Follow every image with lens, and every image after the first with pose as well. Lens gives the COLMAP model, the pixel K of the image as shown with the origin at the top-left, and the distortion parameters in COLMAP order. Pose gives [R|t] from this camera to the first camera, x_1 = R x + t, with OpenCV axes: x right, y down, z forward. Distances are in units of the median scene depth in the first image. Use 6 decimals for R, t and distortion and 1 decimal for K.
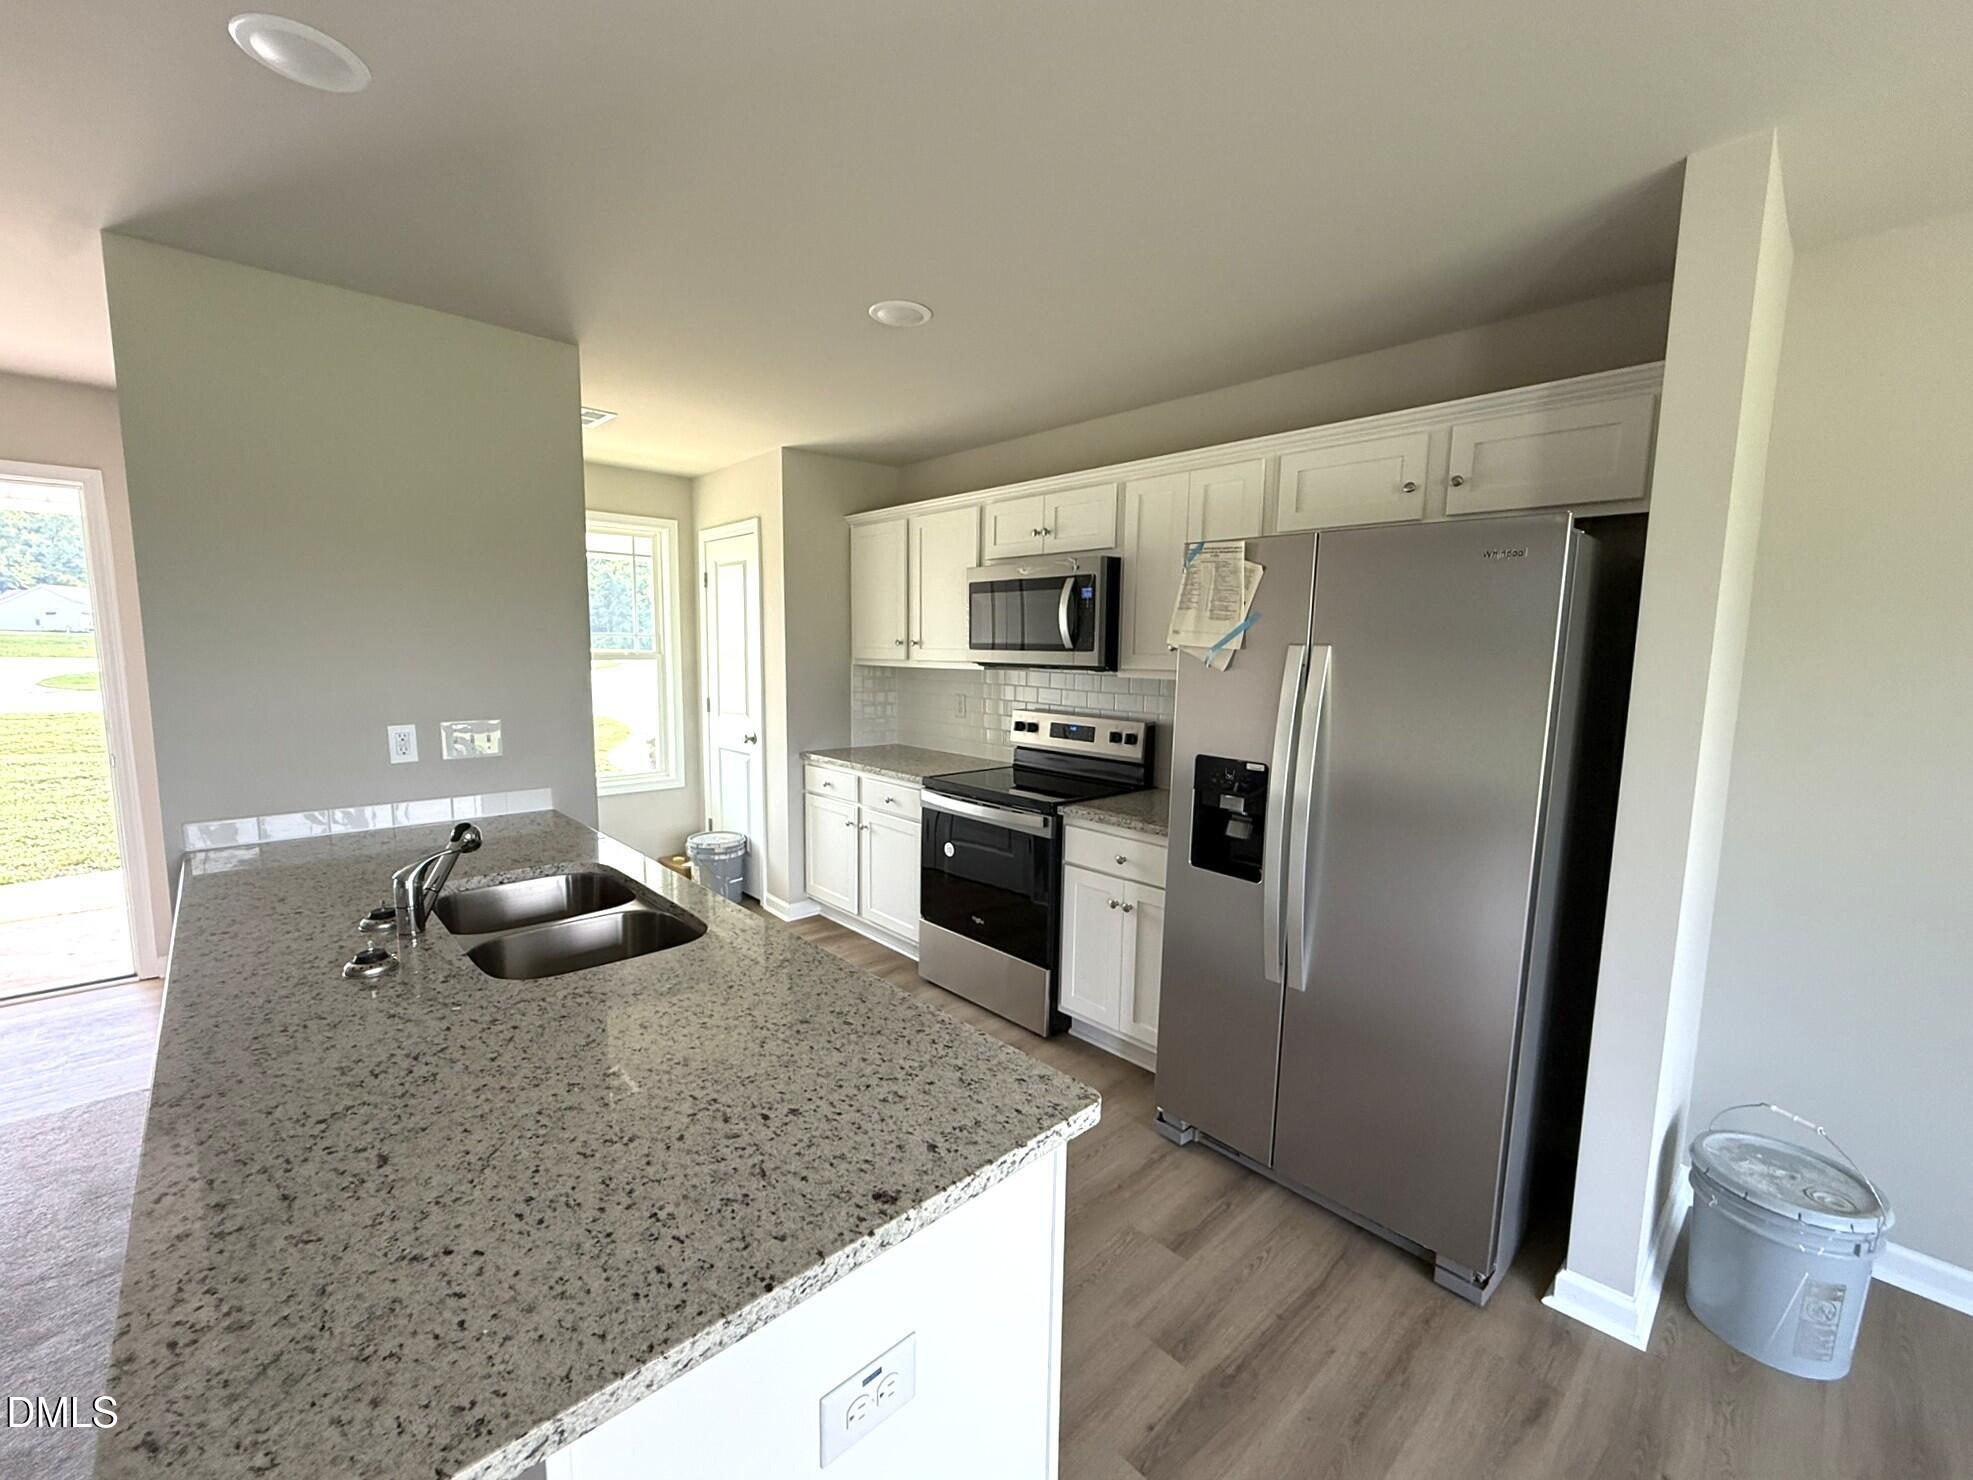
lens RADIAL K [[813.0, 0, 986.5], [0, 813.0, 740.0], [0, 0, 1]] dist [0.000902, -0.000024]
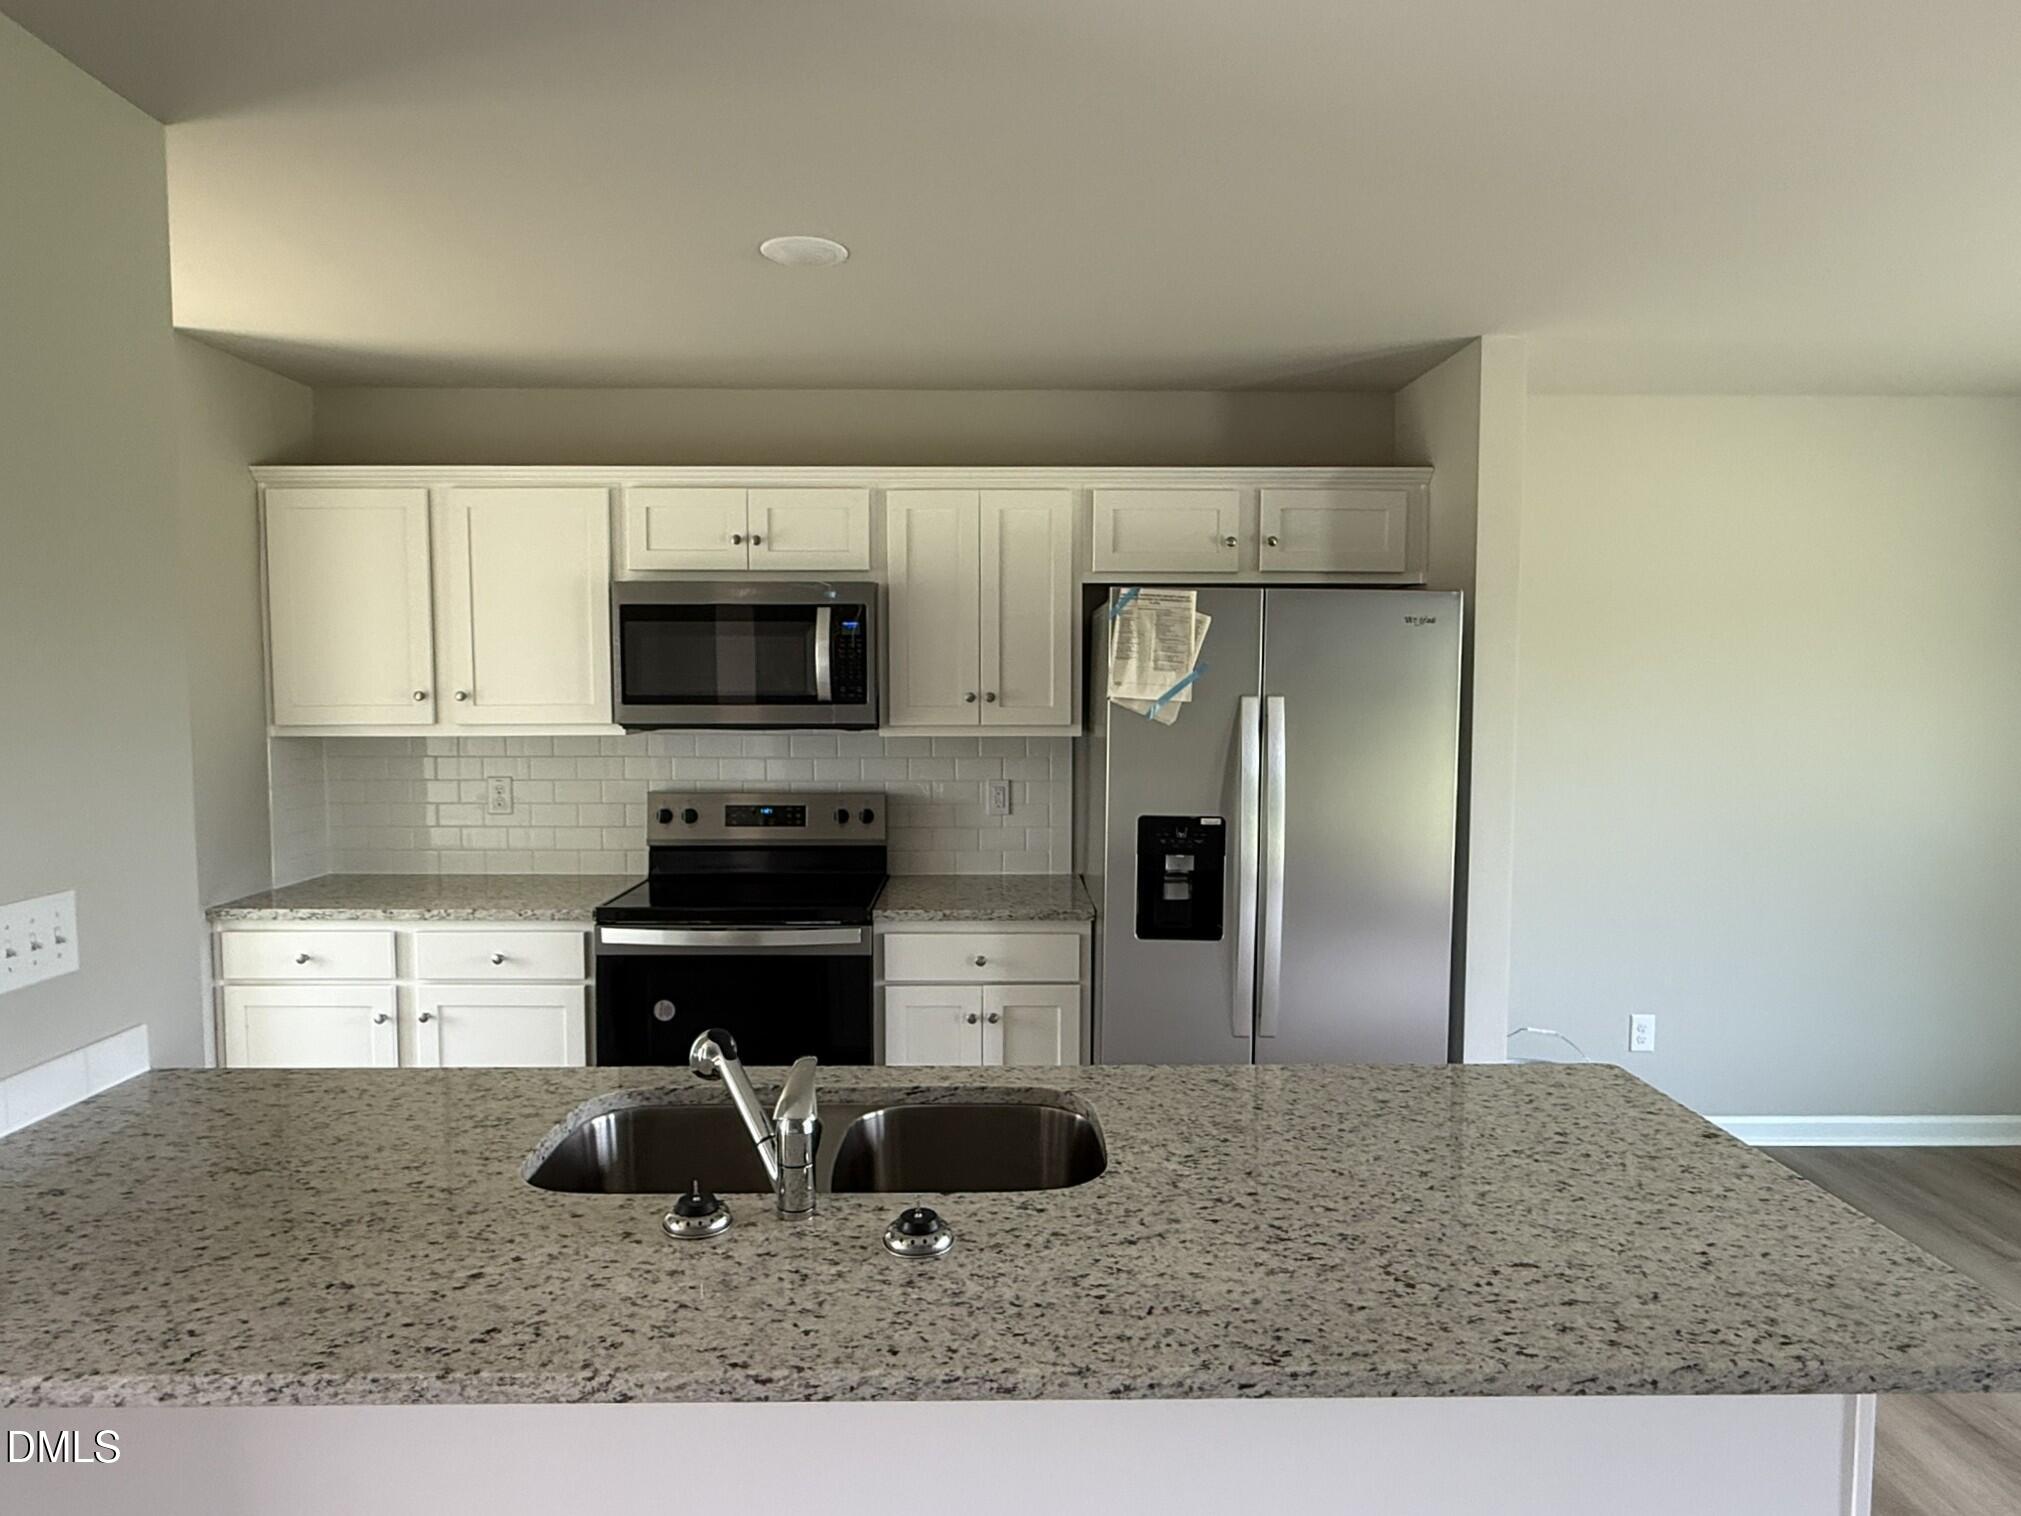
lens RADIAL K [[1234.3, 0, 1010.5], [0, 1234.3, 758.0], [0, 0, 1]] dist [-0.001771, 0.002250]
pose [[0.674614, -0.059235, 0.735791, -0.851986], [0.094694, 0.995484, -0.006679, -0.051388], [-0.732072, 0.074181, 0.677176, 0.158296]]
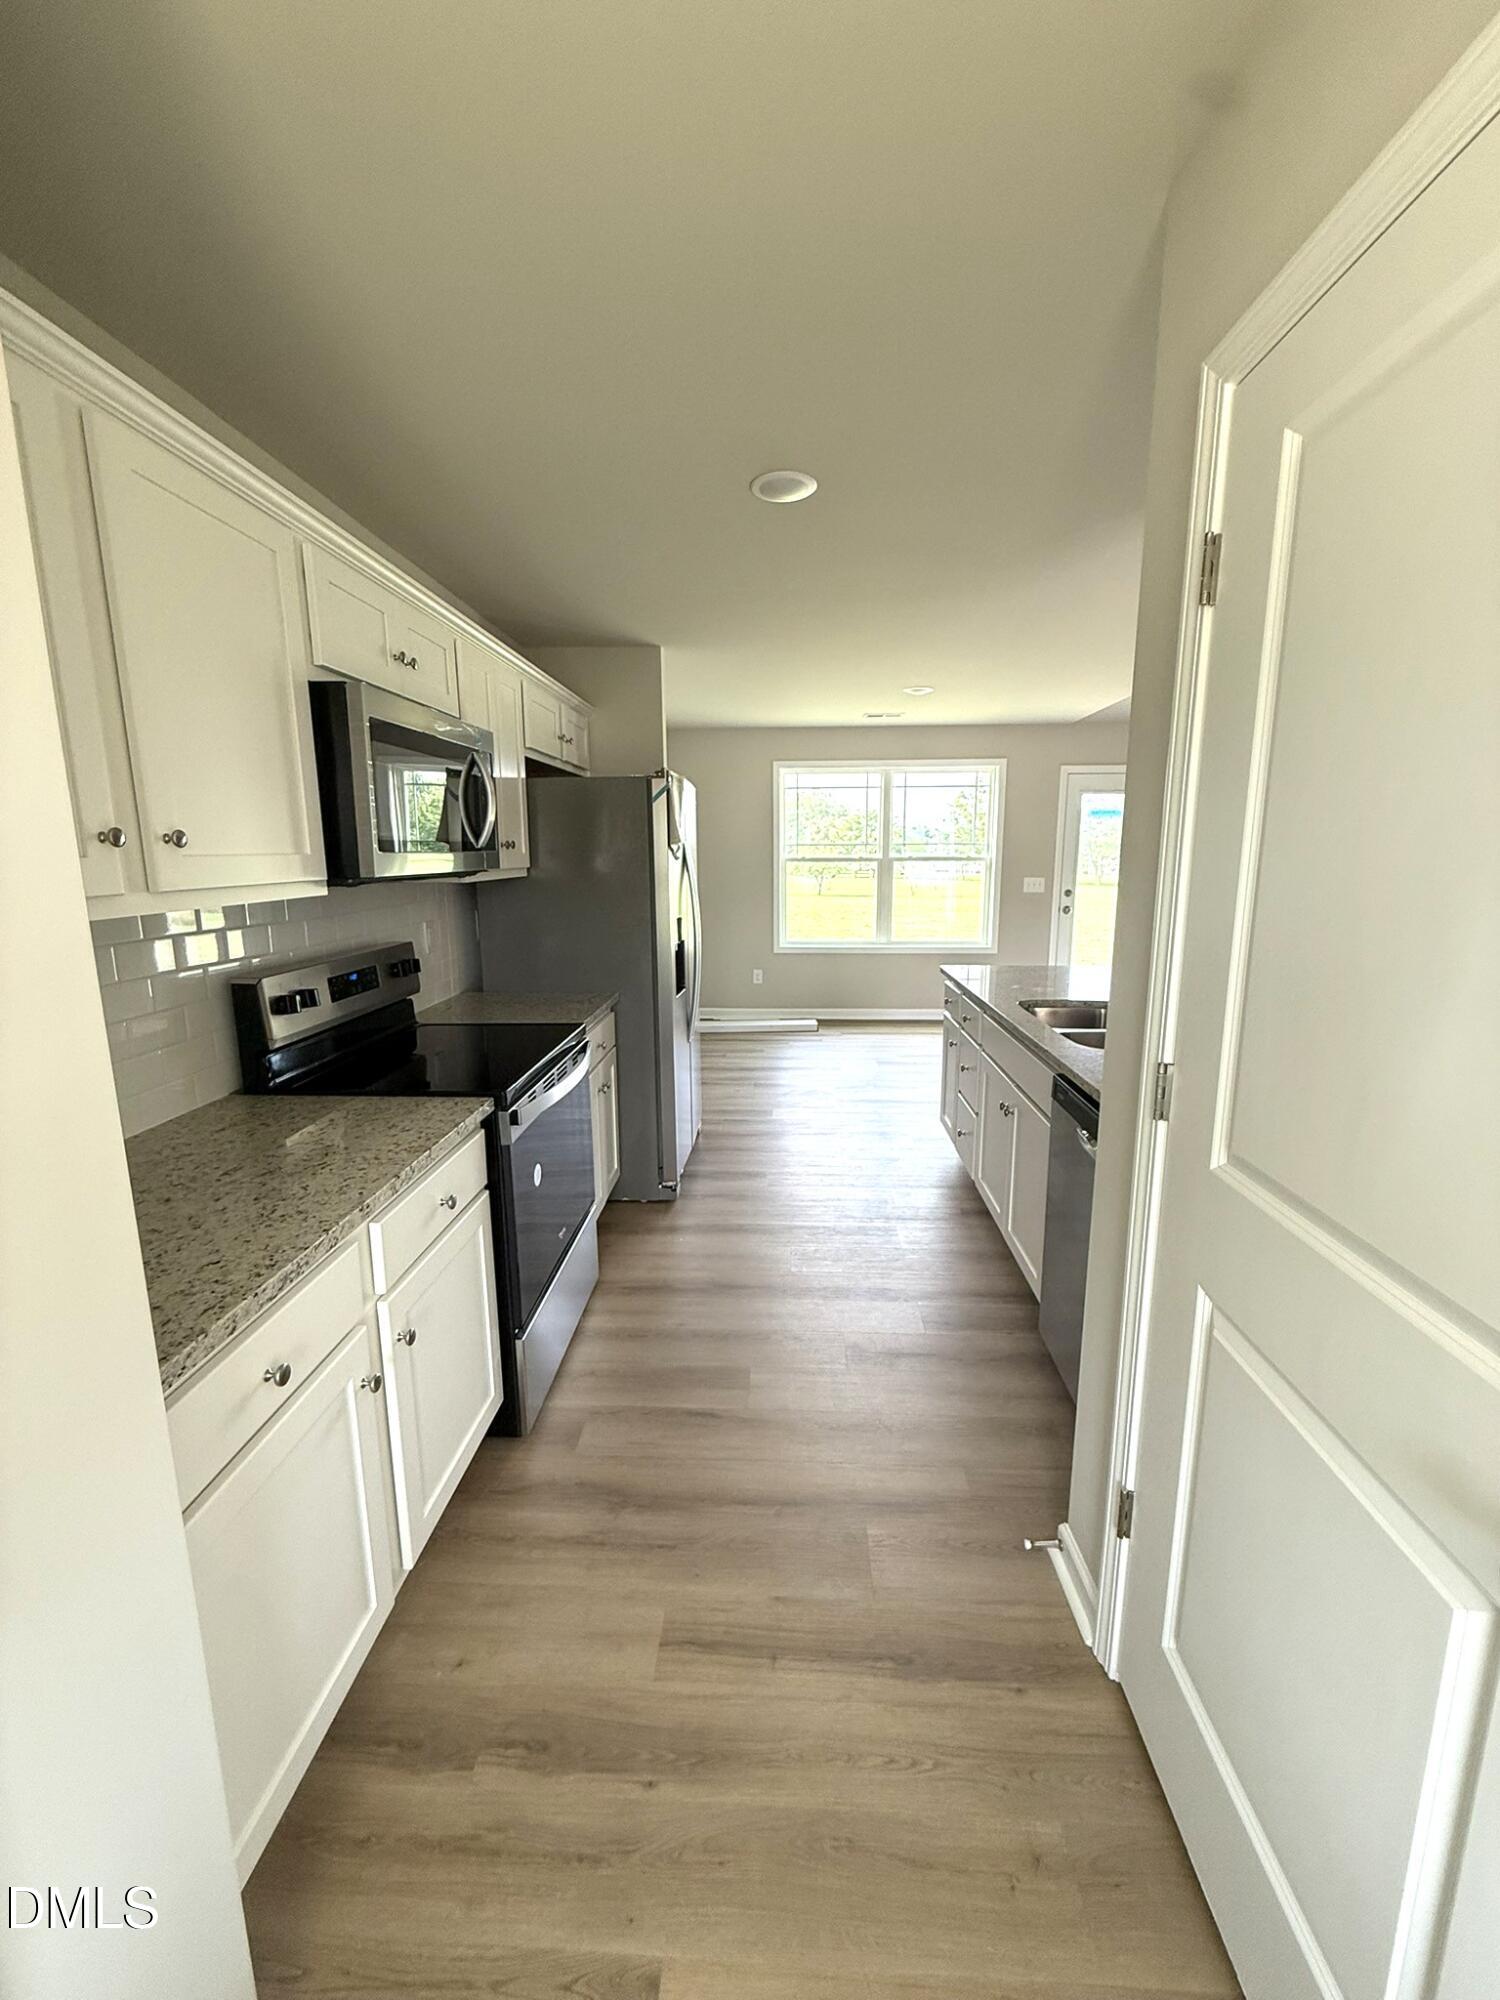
lens RADIAL K [[808.3, 0, 750.0], [0, 808.3, 1000.0], [0, 0, 1]] dist [0.000018, 0.000001]
pose [[-0.692997, -0.147372, 0.705717, -0.855359], [0.077853, 0.957862, 0.276477, -0.227411], [-0.716724, 0.246540, -0.652322, 1.856897]]
